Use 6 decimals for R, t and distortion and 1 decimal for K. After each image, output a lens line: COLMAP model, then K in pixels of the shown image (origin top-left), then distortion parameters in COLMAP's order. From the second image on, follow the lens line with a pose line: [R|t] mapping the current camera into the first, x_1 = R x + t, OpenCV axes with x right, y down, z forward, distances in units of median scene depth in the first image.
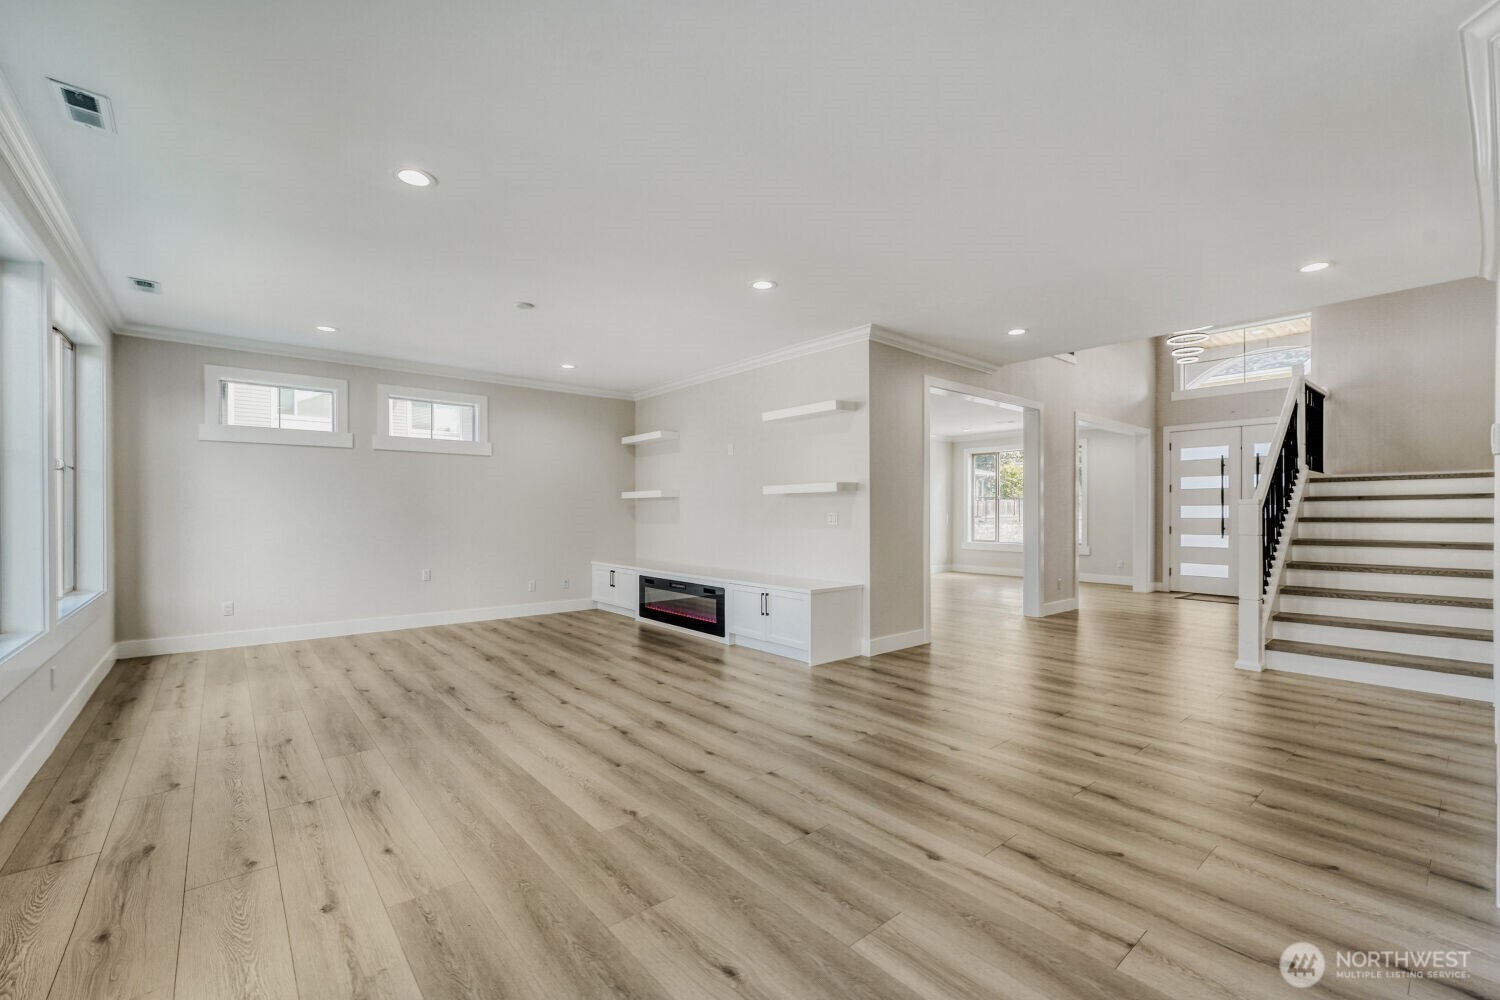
lens RADIAL K [[638.4, 0, 747.2], [0, 638.4, 522.5], [0, 0, 1]] dist [-0.000876, -0.000581]
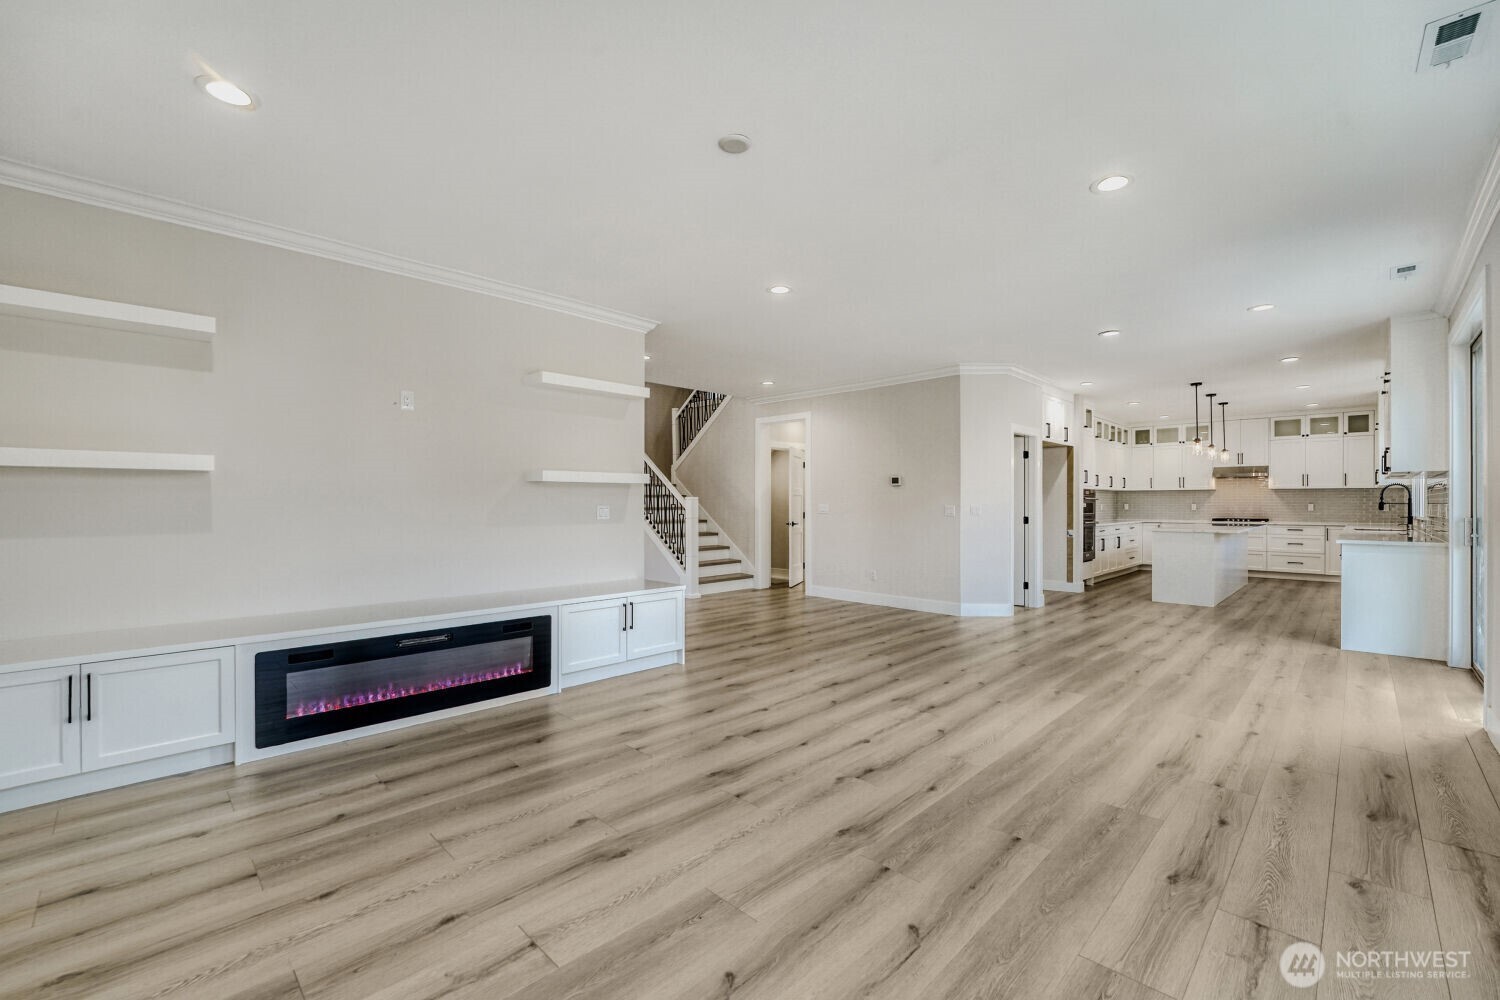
lens RADIAL K [[622.8, 0, 755.8], [0, 622.8, 512.2], [0, 0, 1]] dist [-0.010444, 0.000771]
pose [[-0.102341, -0.015282, 0.994632, -1.062174], [0.013304, 0.999772, 0.016730, -0.025873], [-0.994660, 0.014944, -0.102114, 1.220916]]
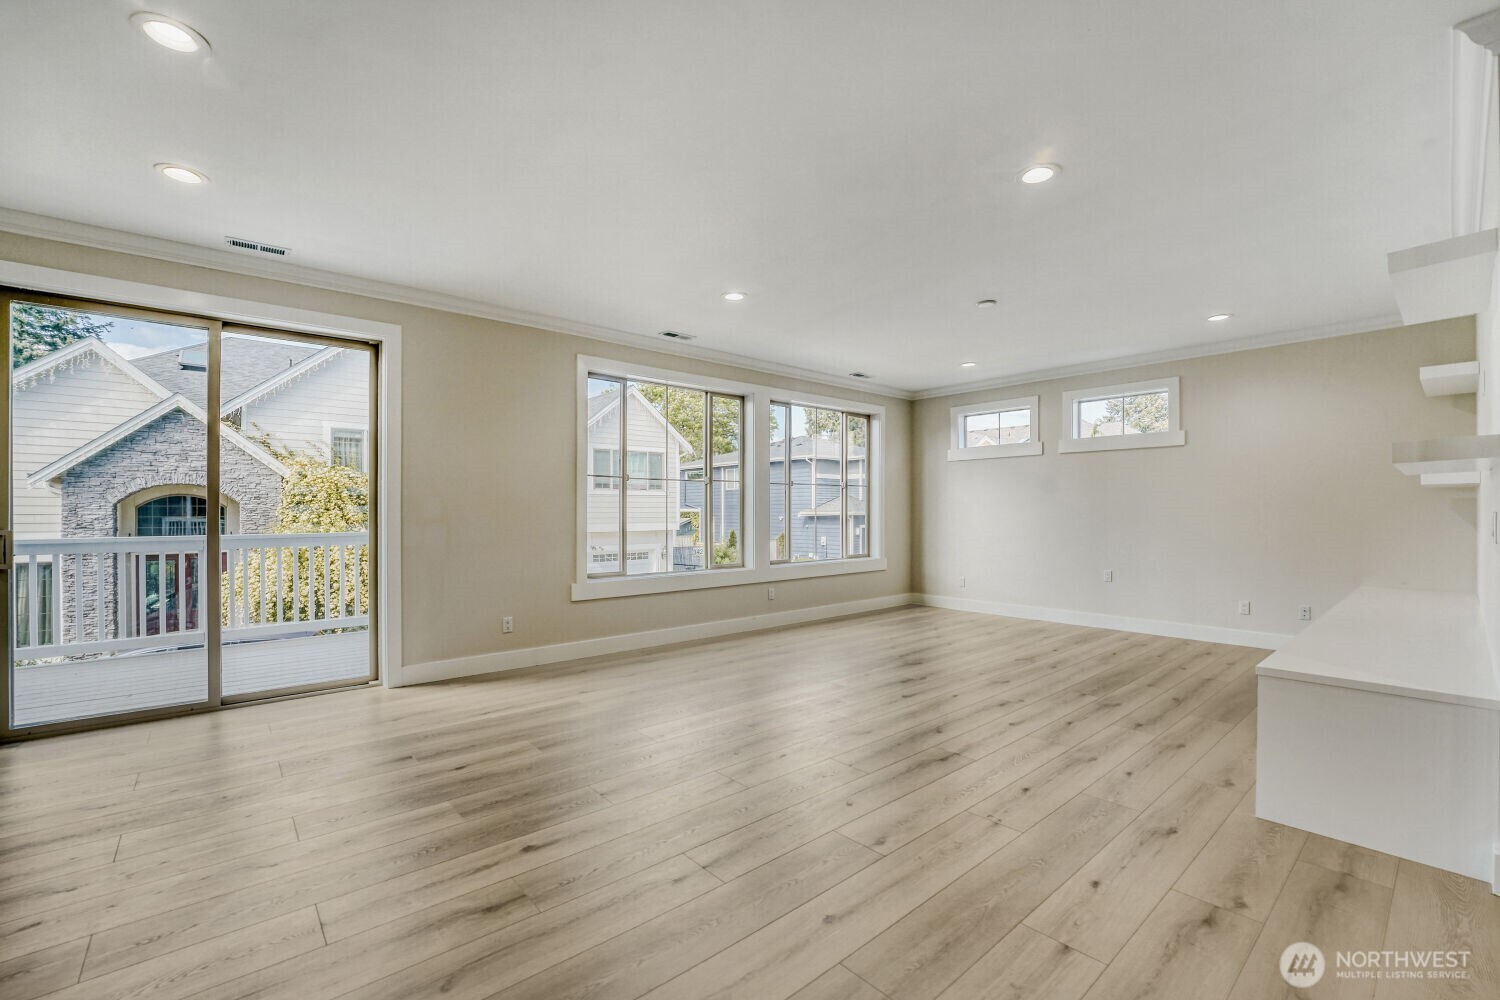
lens RADIAL K [[627.8, 0, 748.0], [0, 627.8, 507.7], [0, 0, 1]] dist [-0.013125, 0.000021]
pose [[0.004320, -0.013057, -0.999905, 0.717052], [-0.013940, 0.999817, -0.013117, -0.002954], [0.999894, 0.013995, 0.004138, 0.743307]]
